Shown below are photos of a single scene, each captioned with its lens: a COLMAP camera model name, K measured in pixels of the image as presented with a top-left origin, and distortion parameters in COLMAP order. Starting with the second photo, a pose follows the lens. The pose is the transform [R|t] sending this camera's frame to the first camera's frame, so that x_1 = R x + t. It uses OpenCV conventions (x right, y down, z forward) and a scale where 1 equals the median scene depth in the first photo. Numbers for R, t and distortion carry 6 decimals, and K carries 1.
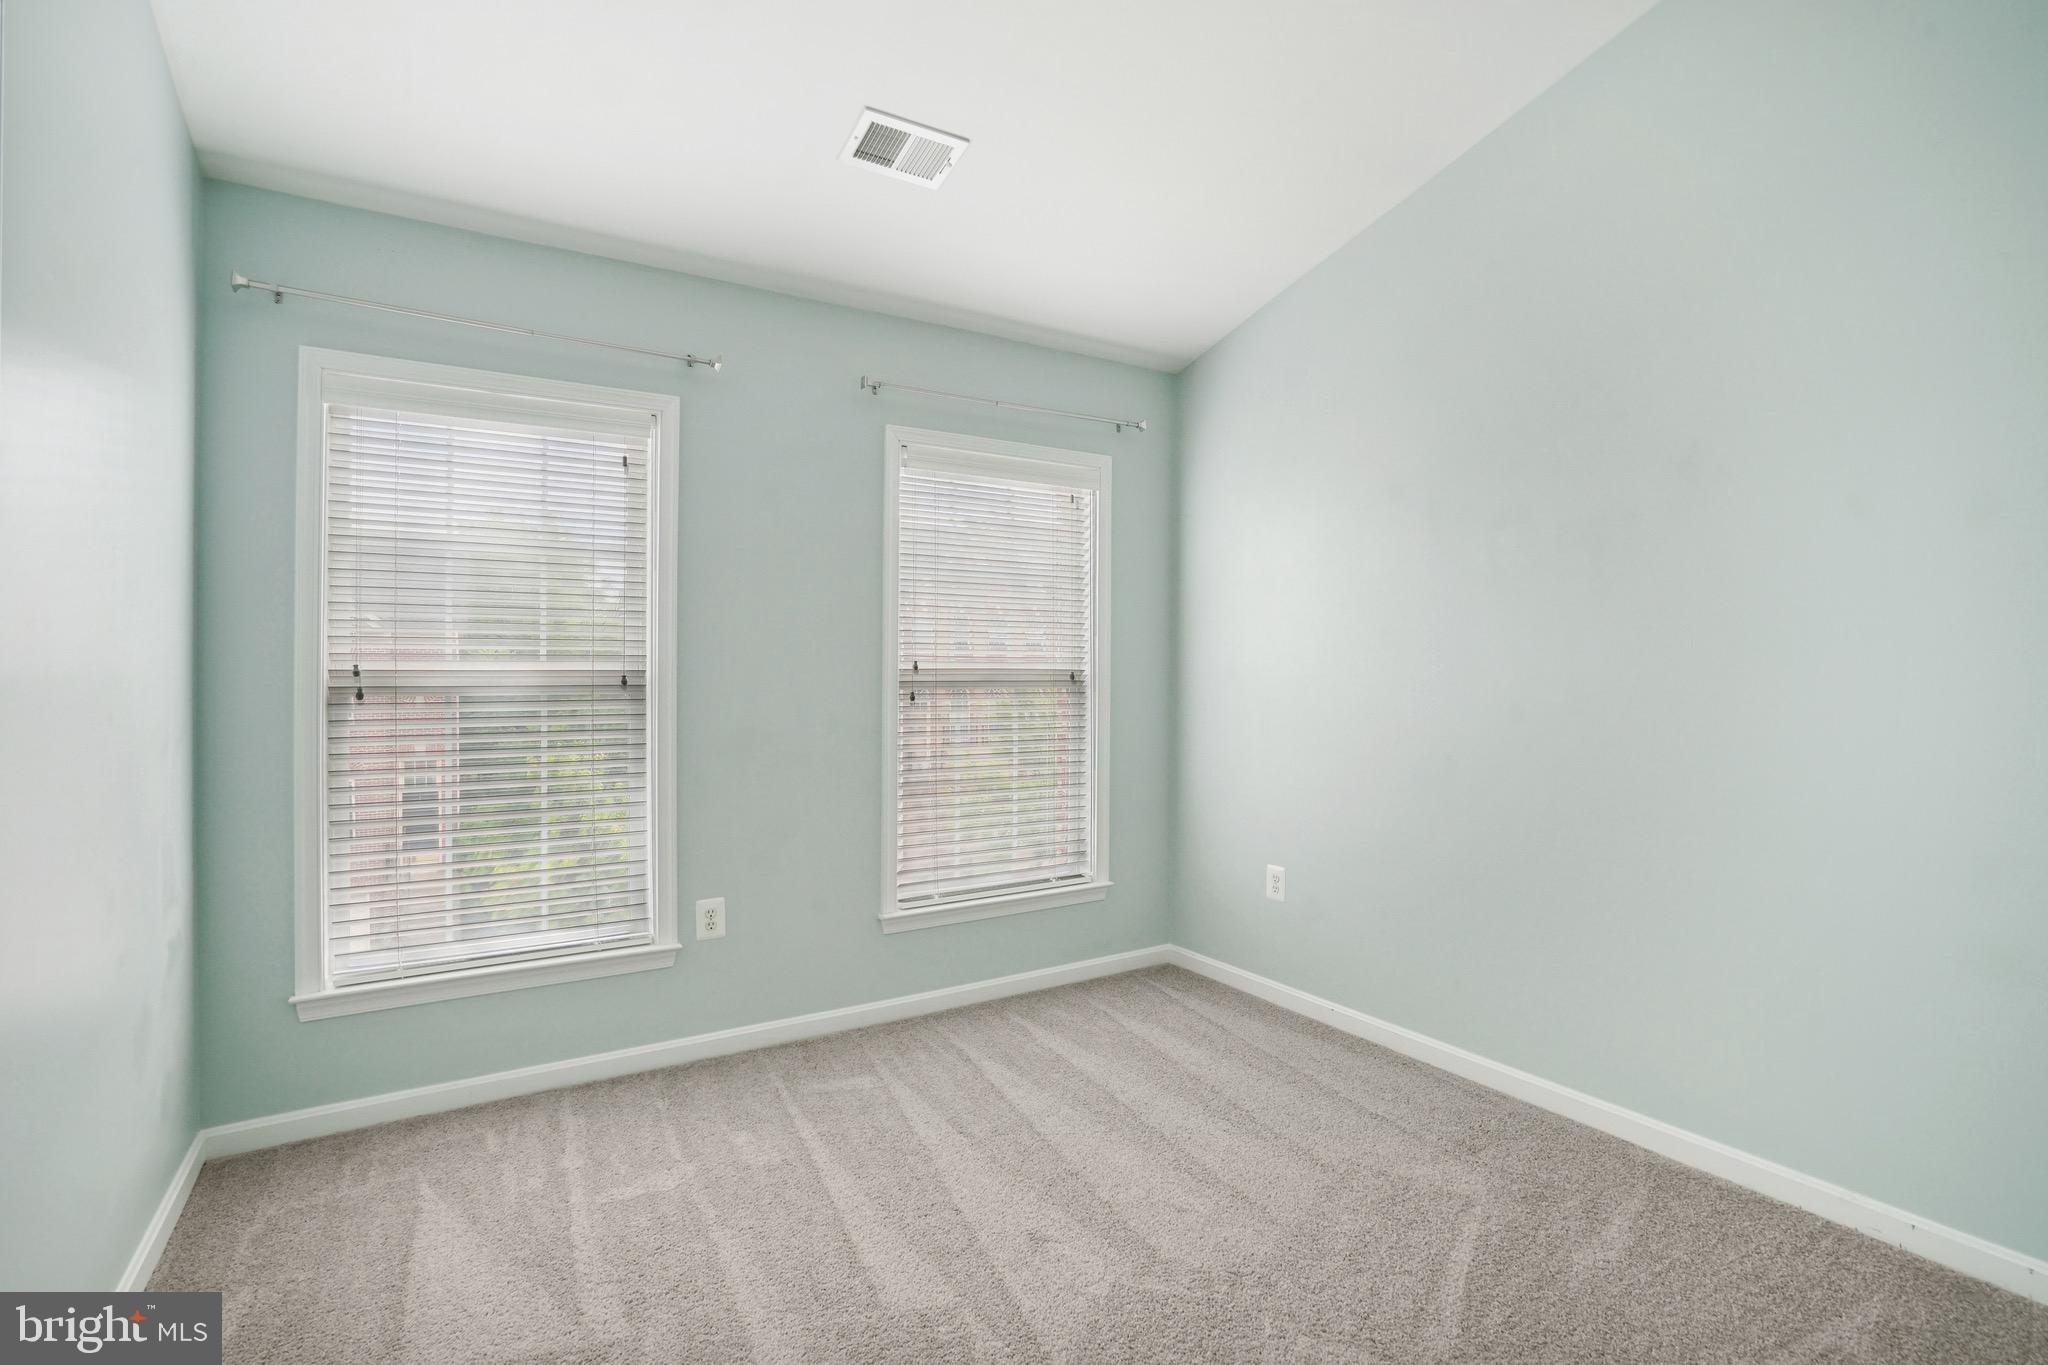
lens RADIAL K [[1077.0, 0, 1025.4], [0, 1077.0, 671.4], [0, 0, 1]] dist [0.032692, 0.000977]
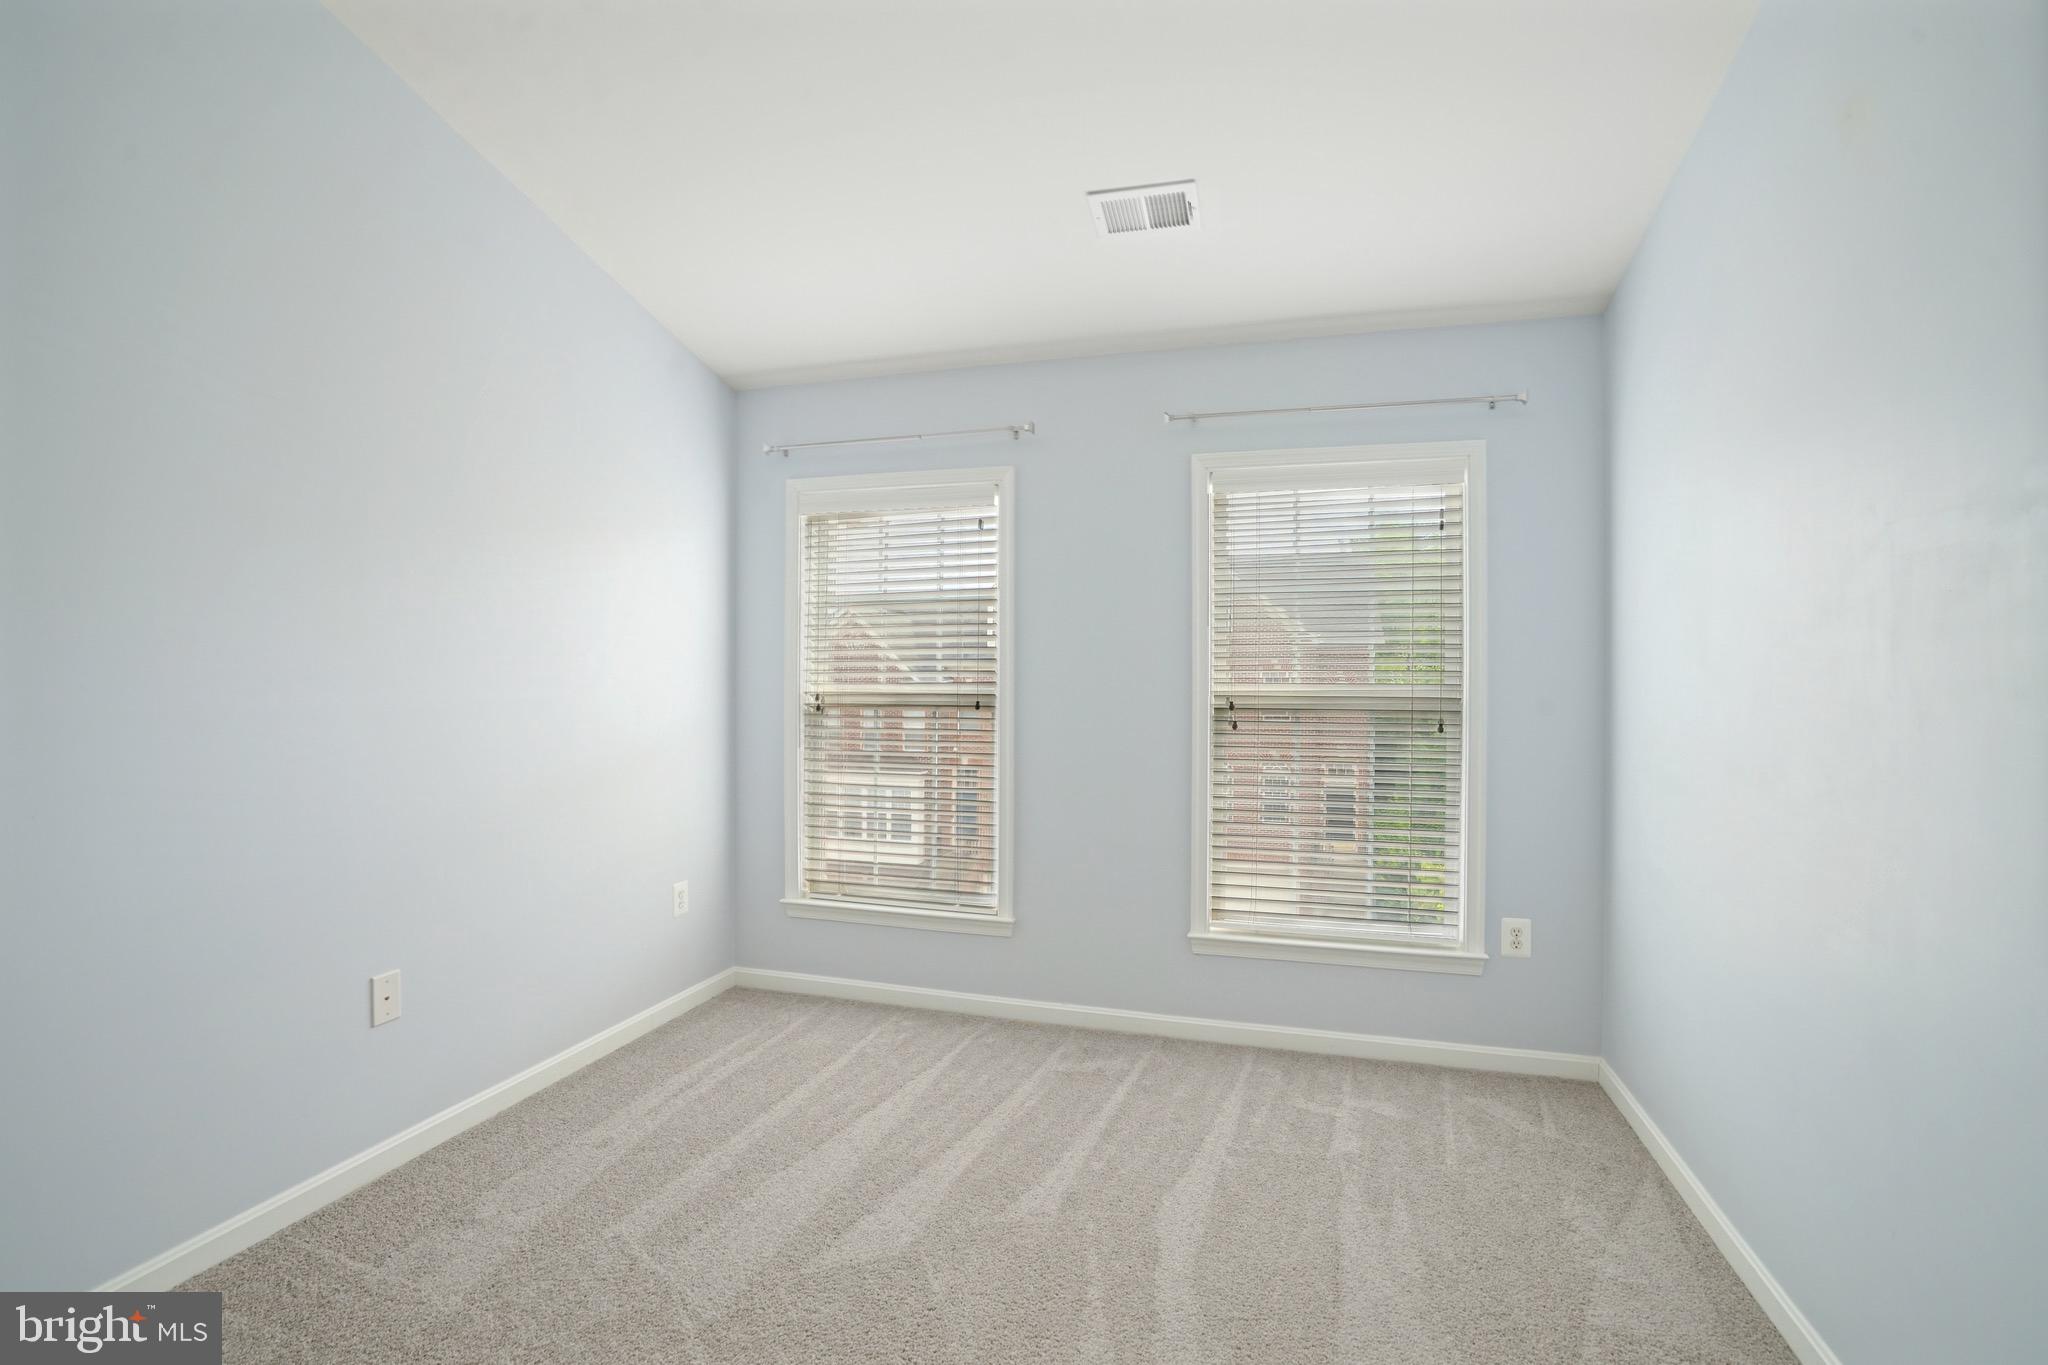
lens RADIAL K [[953.1, 0, 1022.9], [0, 953.1, 692.7], [0, 0, 1]] dist [-0.001131, 0.000337]
pose [[0.663383, 0.003611, -0.748272, 0.379425], [-0.006426, 0.999979, -0.000871, -0.001191], [0.748253, 0.005386, 0.663392, 0.242116]]
